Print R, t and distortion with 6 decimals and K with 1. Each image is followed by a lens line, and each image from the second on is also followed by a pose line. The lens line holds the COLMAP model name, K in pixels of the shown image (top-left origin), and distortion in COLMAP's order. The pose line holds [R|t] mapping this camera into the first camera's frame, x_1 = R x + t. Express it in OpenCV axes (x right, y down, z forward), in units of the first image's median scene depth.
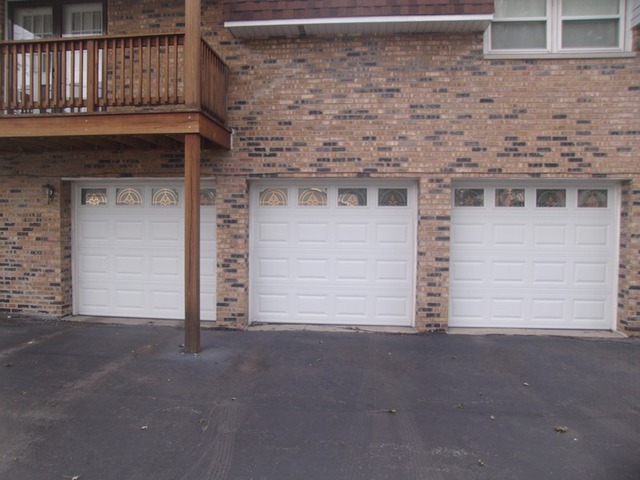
lens RADIAL K [[502.7, 0, 292.3], [0, 502.7, 238.5], [0, 0, 1]] dist [-0.100308, 0.068490]
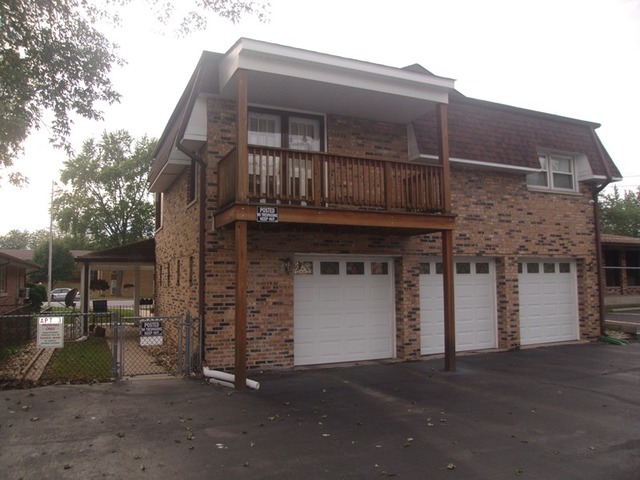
lens RADIAL K [[502.7, 0, 321.2], [0, 502.7, 243.0], [0, 0, 1]] dist [-0.100308, 0.068490]
pose [[0.858218, 0.023978, 0.512724, -1.141293], [0.040222, 0.992695, -0.113750, -0.001828], [-0.511706, 0.118245, 0.850985, -0.119205]]
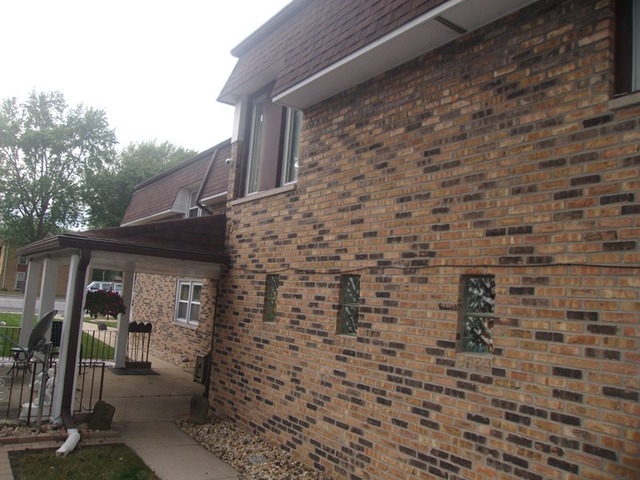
lens RADIAL K [[502.7, 0, 300.1], [0, 502.7, 229.0], [0, 0, 1]] dist [-0.100308, 0.068490]
pose [[0.763609, 0.145543, 0.629062, -1.206751], [-0.047446, 0.984278, -0.170133, -0.102396], [-0.643934, 0.100069, 0.758509, 1.295562]]
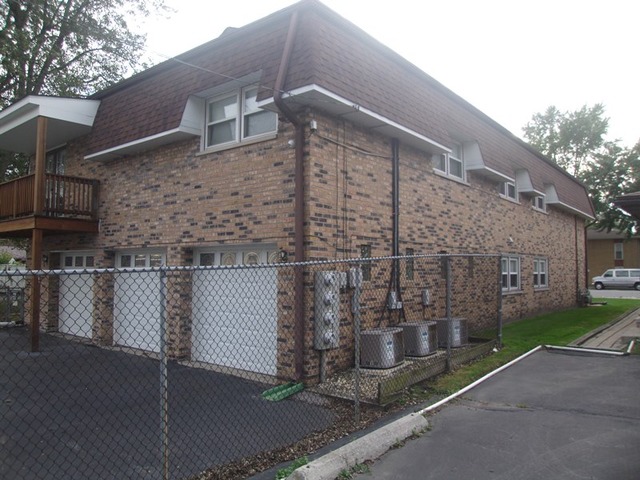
lens RADIAL K [[502.7, 0, 301.5], [0, 502.7, 249.1], [0, 0, 1]] dist [-0.100308, 0.068490]
pose [[0.832050, -0.023218, -0.554214, 1.333423], [-0.030316, 0.995727, -0.087229, -0.006241], [0.553871, 0.089381, 0.827791, 0.061362]]
